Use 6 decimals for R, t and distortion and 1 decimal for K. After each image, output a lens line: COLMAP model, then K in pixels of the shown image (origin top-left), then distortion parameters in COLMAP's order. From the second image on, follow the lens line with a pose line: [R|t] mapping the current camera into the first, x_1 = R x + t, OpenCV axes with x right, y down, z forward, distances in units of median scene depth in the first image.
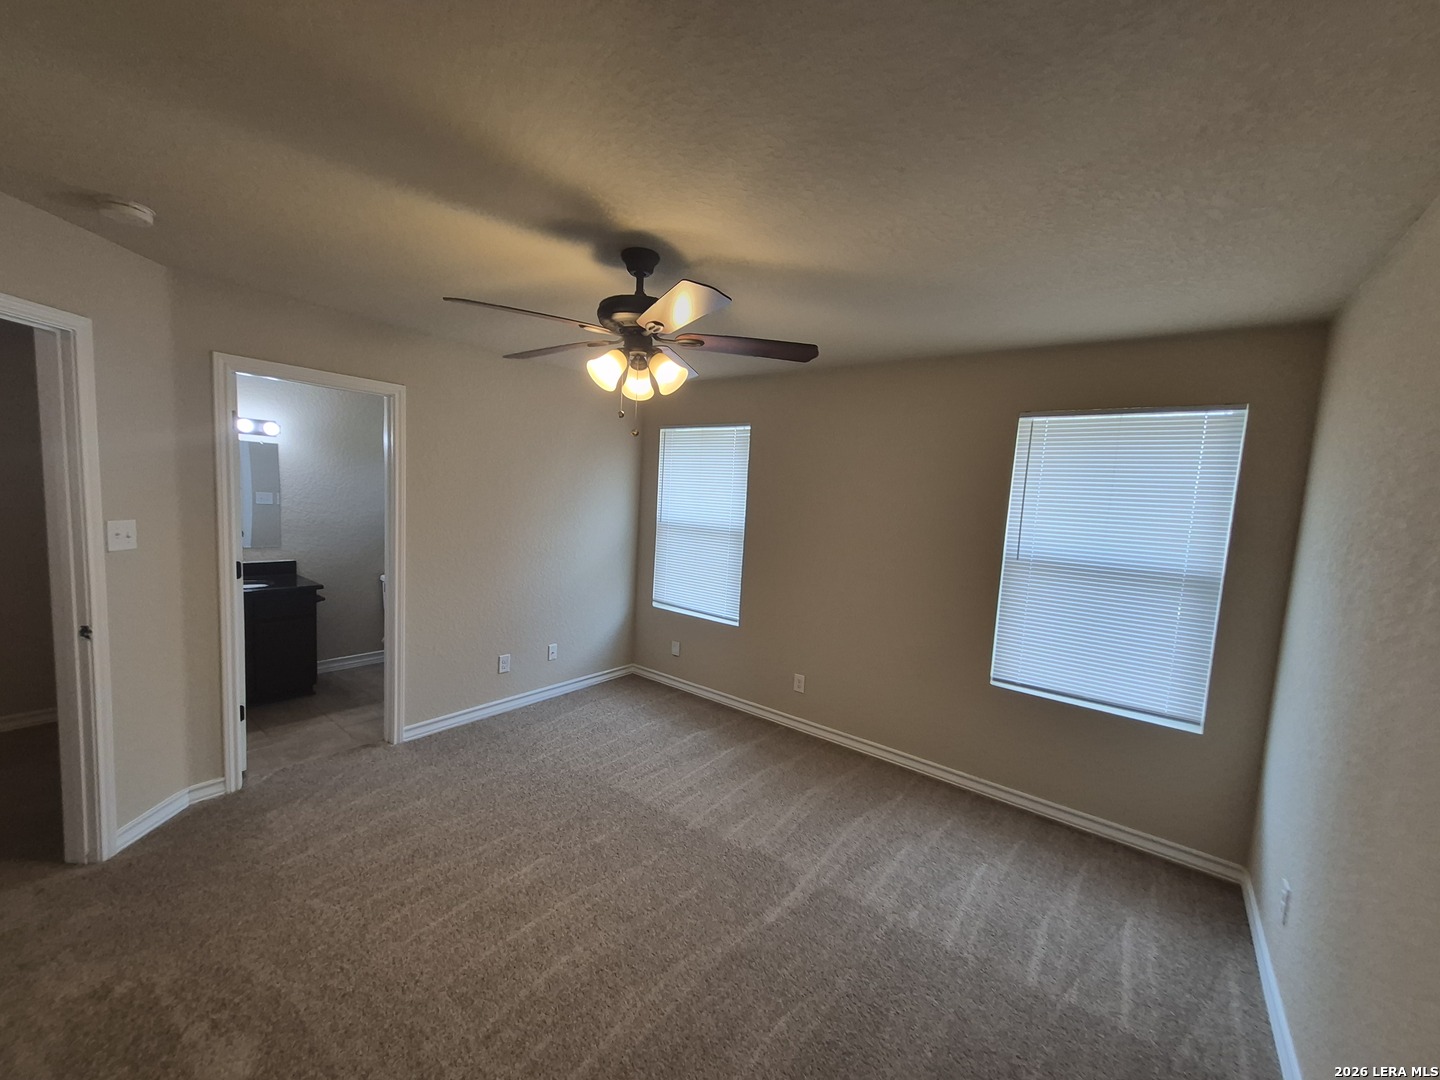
lens RADIAL K [[566.0, 0, 718.8], [0, 566.0, 546.6], [0, 0, 1]] dist [0.002118, 0.000154]
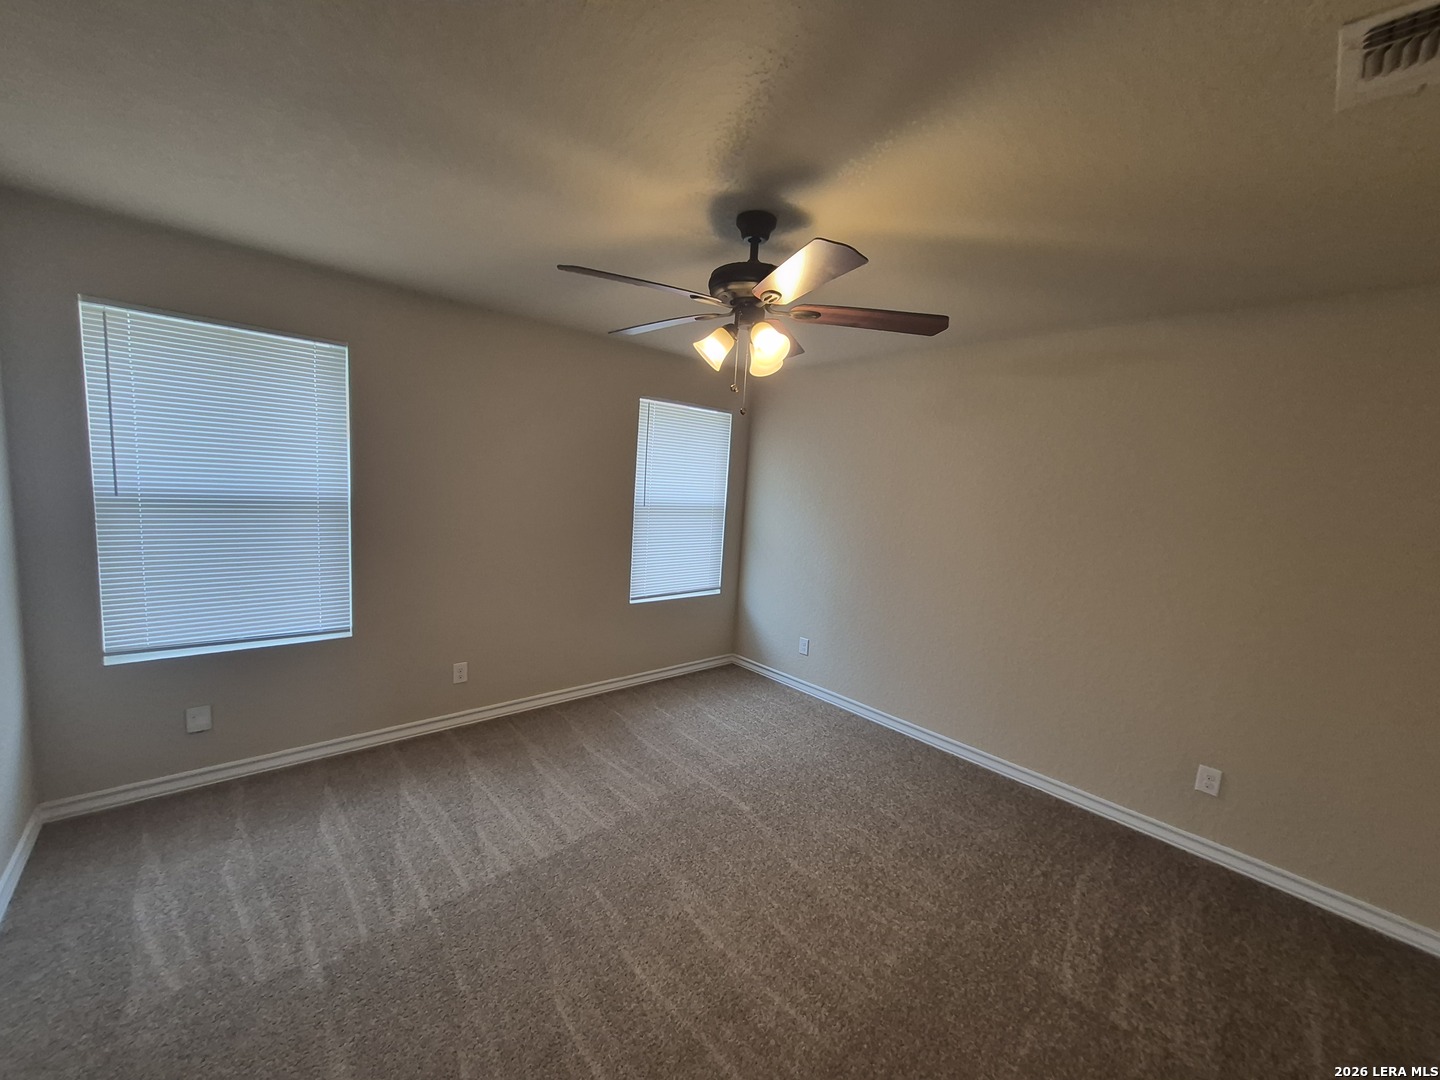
lens RADIAL K [[575.2, 0, 706.9], [0, 575.2, 546.4], [0, 0, 1]] dist [0.030277, 0.000013]
pose [[0.188530, -0.164564, 0.968181, -0.690441], [0.036358, 0.986354, 0.160574, -0.085580], [-0.981394, 0.004928, 0.191940, 0.525128]]
